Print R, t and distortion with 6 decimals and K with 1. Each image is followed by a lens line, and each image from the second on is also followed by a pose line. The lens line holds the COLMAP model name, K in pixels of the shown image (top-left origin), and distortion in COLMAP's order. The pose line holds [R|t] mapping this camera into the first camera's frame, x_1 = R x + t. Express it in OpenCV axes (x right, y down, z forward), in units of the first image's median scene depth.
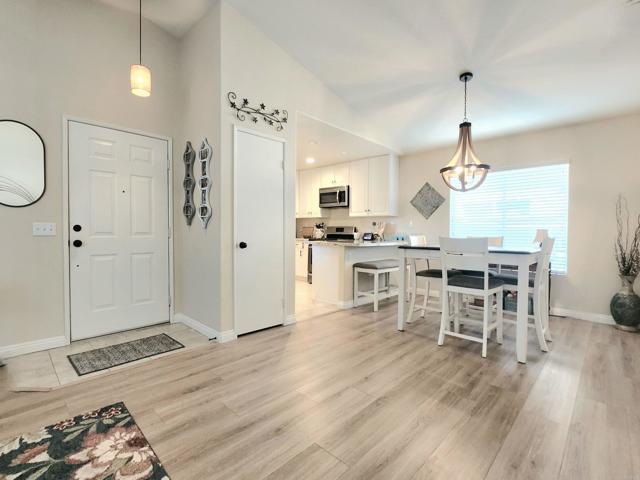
lens RADIAL K [[314.6, 0, 305.2], [0, 314.6, 237.1], [0, 0, 1]] dist [-0.001101, -0.000319]
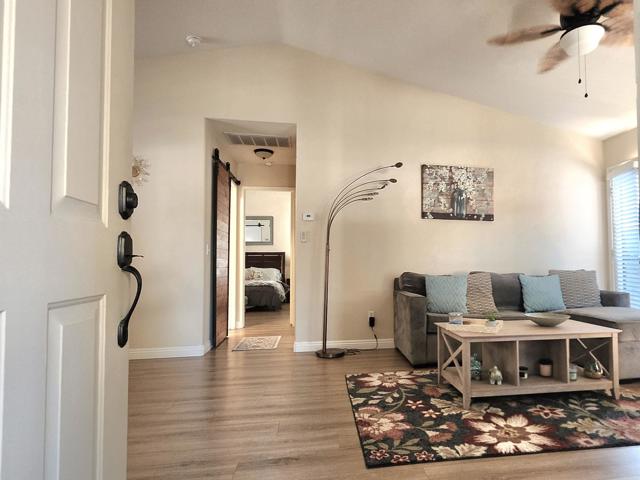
lens RADIAL K [[393.8, 0, 384.6], [0, 393.8, 242.9], [0, 0, 1]] dist [-0.002642, 0.026355]
pose [[-0.841118, 0.015013, 0.540643, -0.626824], [0.008295, 0.999855, -0.014860, -0.002121], [-0.540788, -0.008014, -0.841121, 0.979736]]
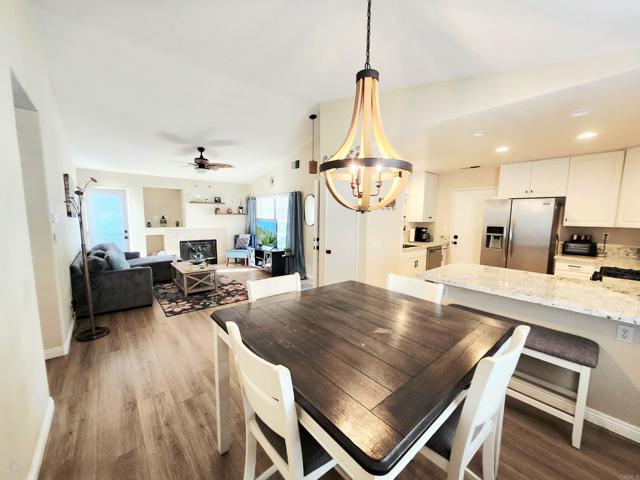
lens RADIAL K [[244.5, 0, 303.7], [0, 244.5, 241.0], [0, 0, 1]] dist [0.054778, 0.000020]
pose [[-0.120857, 0.090903, -0.988499, 0.883336], [-0.030290, 0.994997, 0.095204, -0.121357], [0.992208, 0.041447, -0.117499, 0.895017]]
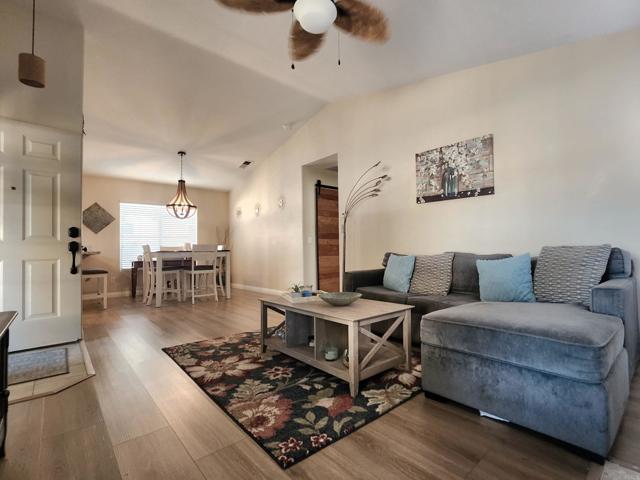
lens RADIAL K [[304.1, 0, 359.5], [0, 304.1, 241.2], [0, 0, 1]] dist [0.001869, 0.000345]
pose [[-0.016346, 0.028420, 0.999462, -1.106211], [0.036907, 0.998932, -0.027801, 0.055383], [-0.999185, 0.036433, -0.017378, 0.052349]]
